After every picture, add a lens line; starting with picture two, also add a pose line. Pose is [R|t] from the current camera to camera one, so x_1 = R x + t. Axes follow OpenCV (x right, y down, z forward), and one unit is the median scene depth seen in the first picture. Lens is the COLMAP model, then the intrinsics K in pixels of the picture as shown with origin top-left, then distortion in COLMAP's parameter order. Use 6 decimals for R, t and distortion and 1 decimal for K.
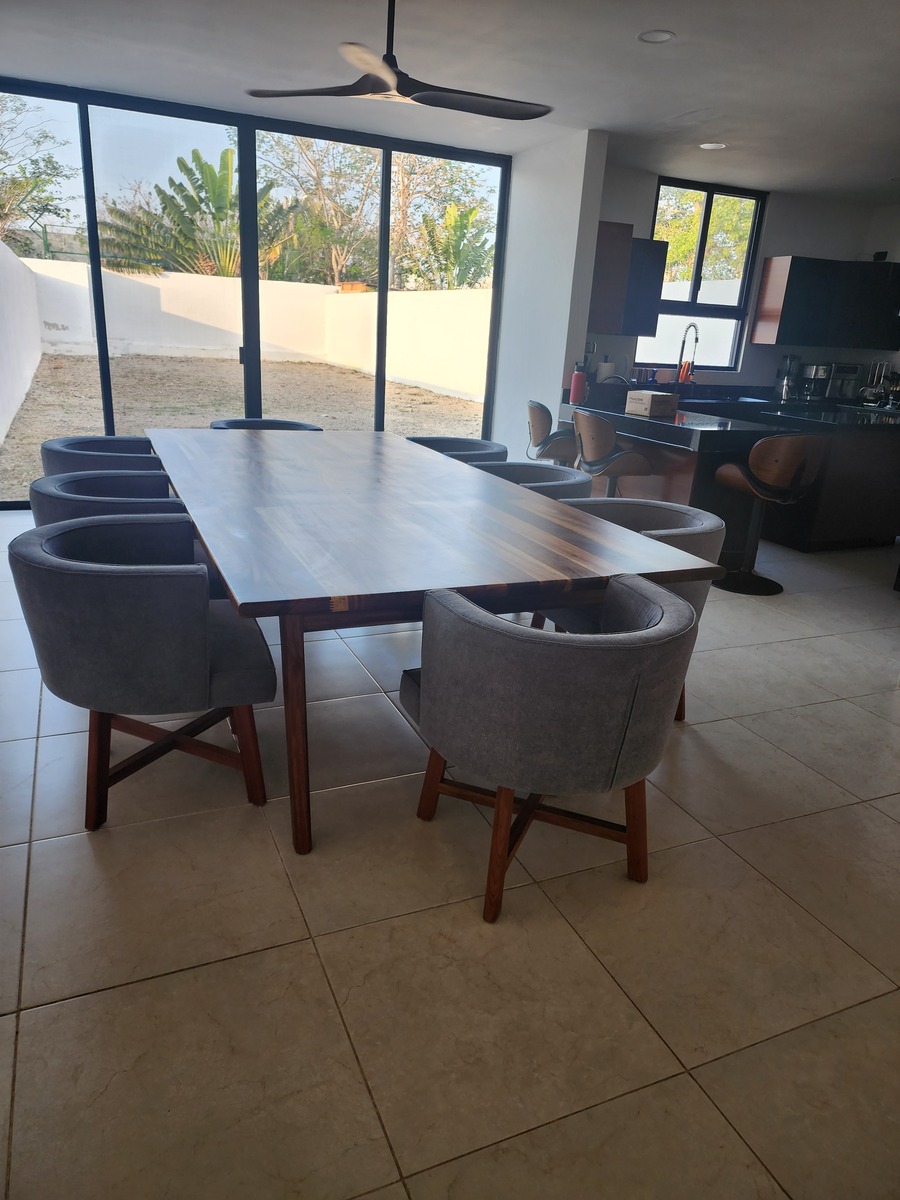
lens RADIAL K [[812.4, 0, 450.0], [0, 812.4, 600.0], [0, 0, 1]] dist [0.049689, -0.002670]
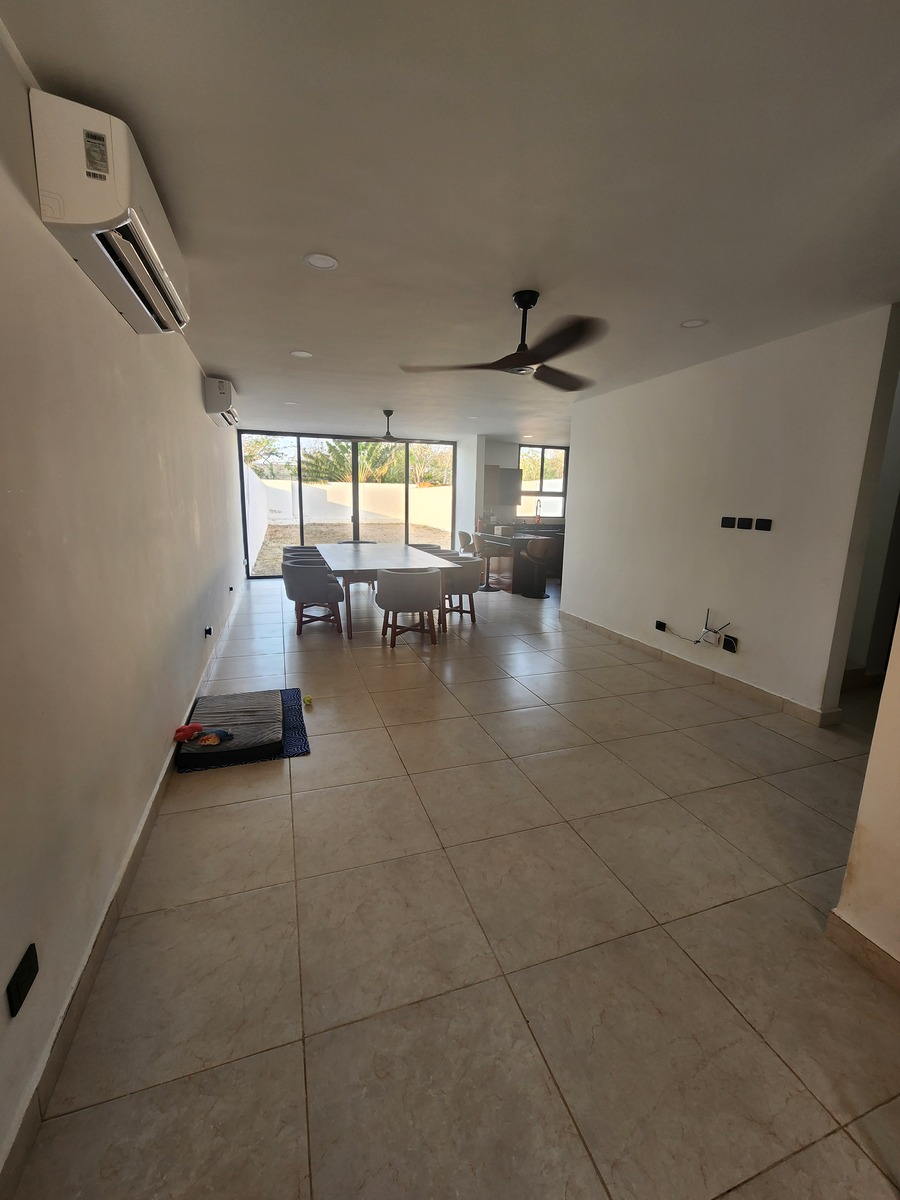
lens RADIAL K [[493.3, 0, 450.0], [0, 493.3, 600.0], [0, 0, 1]] dist [0.000033, -0.000105]
pose [[0.995804, -0.021114, -0.089039, 0.153691], [0.009621, 0.991781, -0.127584, 0.128639], [0.091001, 0.126192, 0.987823, -0.391190]]
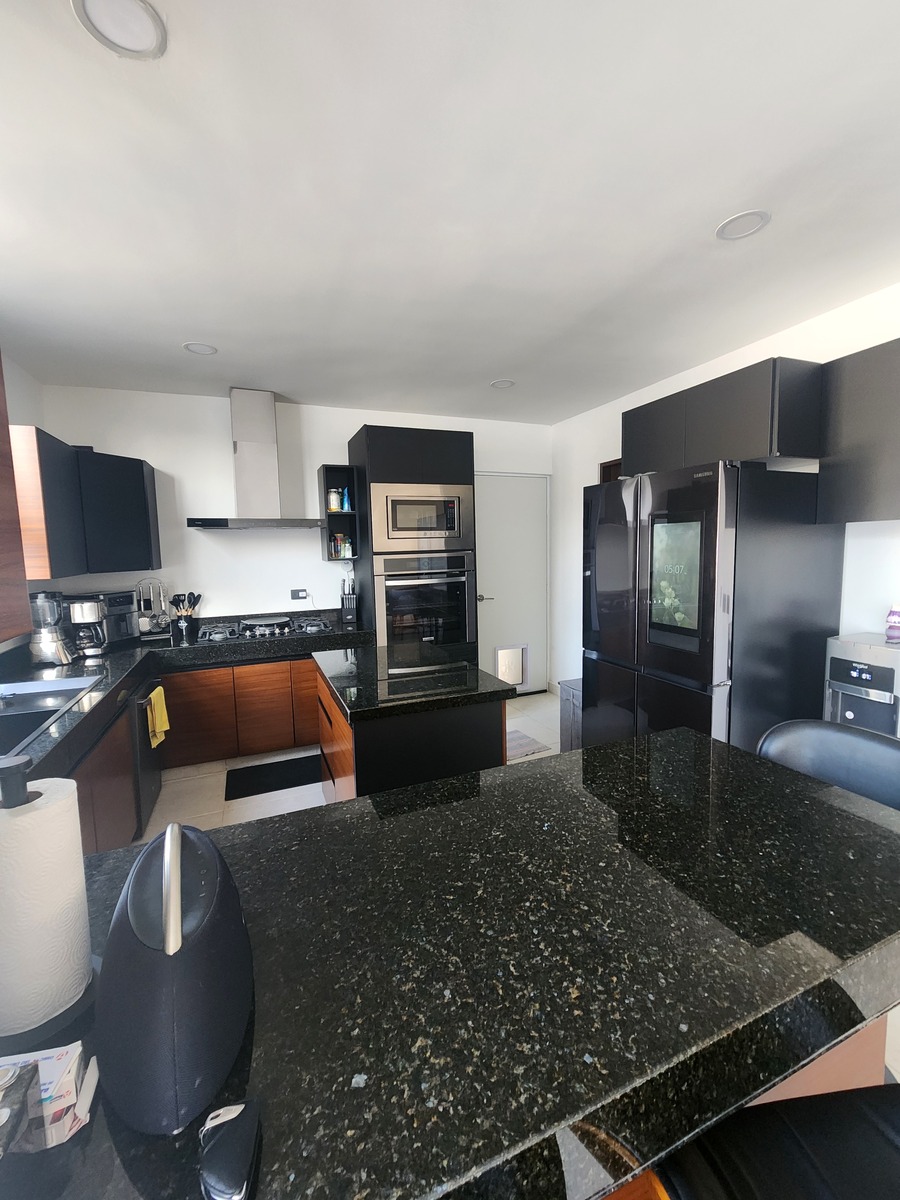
lens RADIAL K [[490.9, 0, 448.7], [0, 490.9, 591.7], [0, 0, 1]] dist [0.001027, 0.000116]
pose [[0.021853, -0.153799, 0.987860, 0.078948], [0.339736, 0.930439, 0.137343, -0.256425], [-0.940267, 0.332610, 0.072584, 0.726636]]
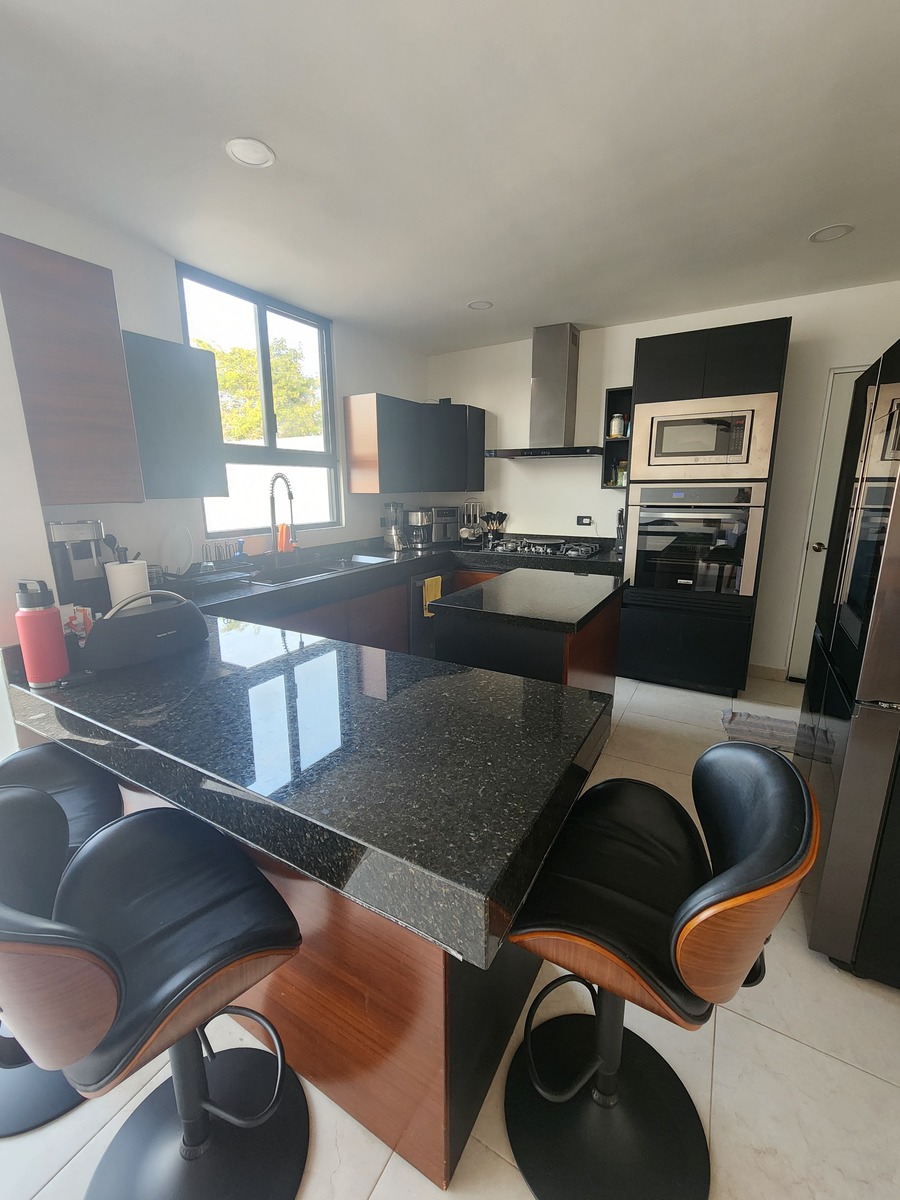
lens RADIAL K [[490.9, 0, 448.7], [0, 490.9, 591.7], [0, 0, 1]] dist [0.001027, 0.000116]
pose [[0.807678, -0.189473, 0.558351, 0.147929], [0.238336, 0.971063, -0.015239, -0.185451], [-0.539307, 0.145384, 0.829465, 0.549186]]
